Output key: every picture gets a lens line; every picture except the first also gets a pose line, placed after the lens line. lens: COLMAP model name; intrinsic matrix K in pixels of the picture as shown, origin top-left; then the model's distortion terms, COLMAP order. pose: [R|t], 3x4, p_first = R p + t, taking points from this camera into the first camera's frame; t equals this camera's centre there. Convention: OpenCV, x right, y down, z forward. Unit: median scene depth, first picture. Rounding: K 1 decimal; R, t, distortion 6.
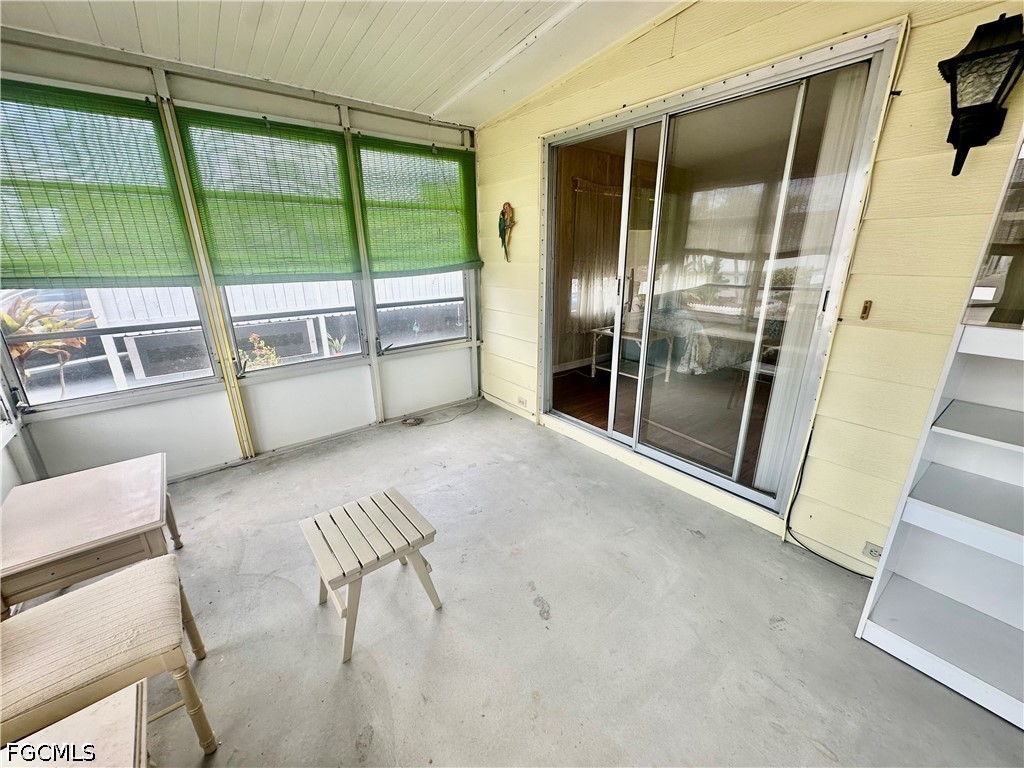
lens RADIAL K [[407.3, 0, 510.1], [0, 407.3, 384.4], [0, 0, 1]] dist [-0.001935, 0.000797]
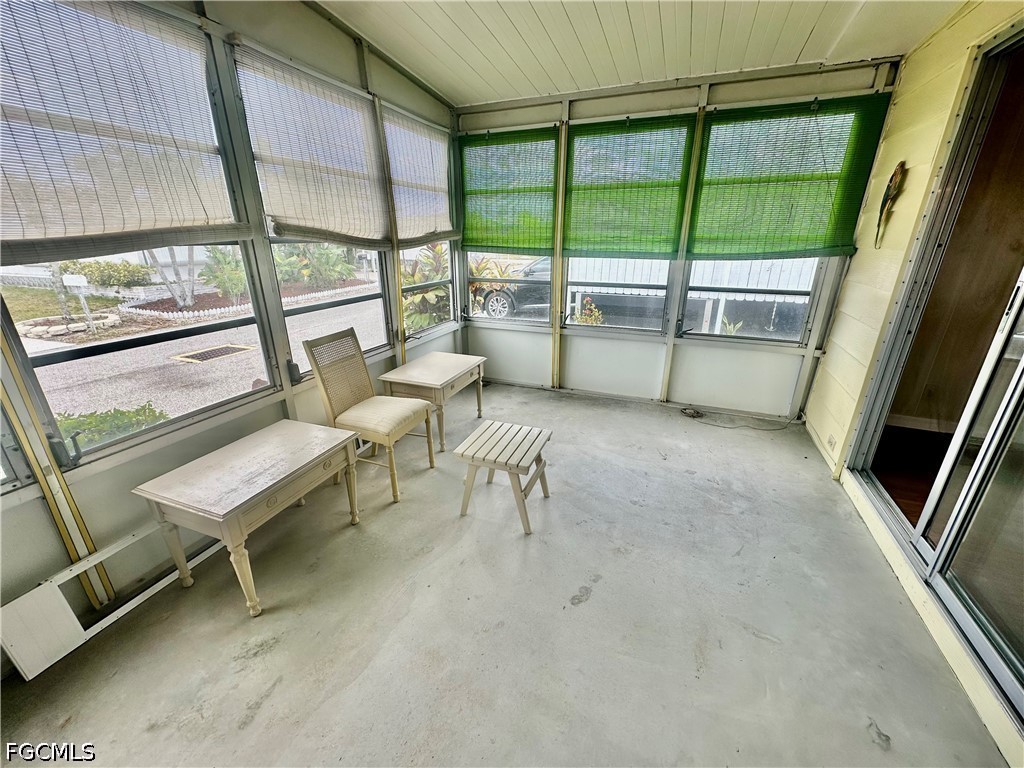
lens RADIAL K [[407.3, 0, 510.0], [0, 407.3, 383.1], [0, 0, 1]] dist [-0.001935, 0.000797]
pose [[0.494649, 0.307866, -0.812737, 0.363627], [-0.273052, 0.942854, 0.190969, -0.048360], [0.825085, 0.127457, 0.550445, 0.135680]]
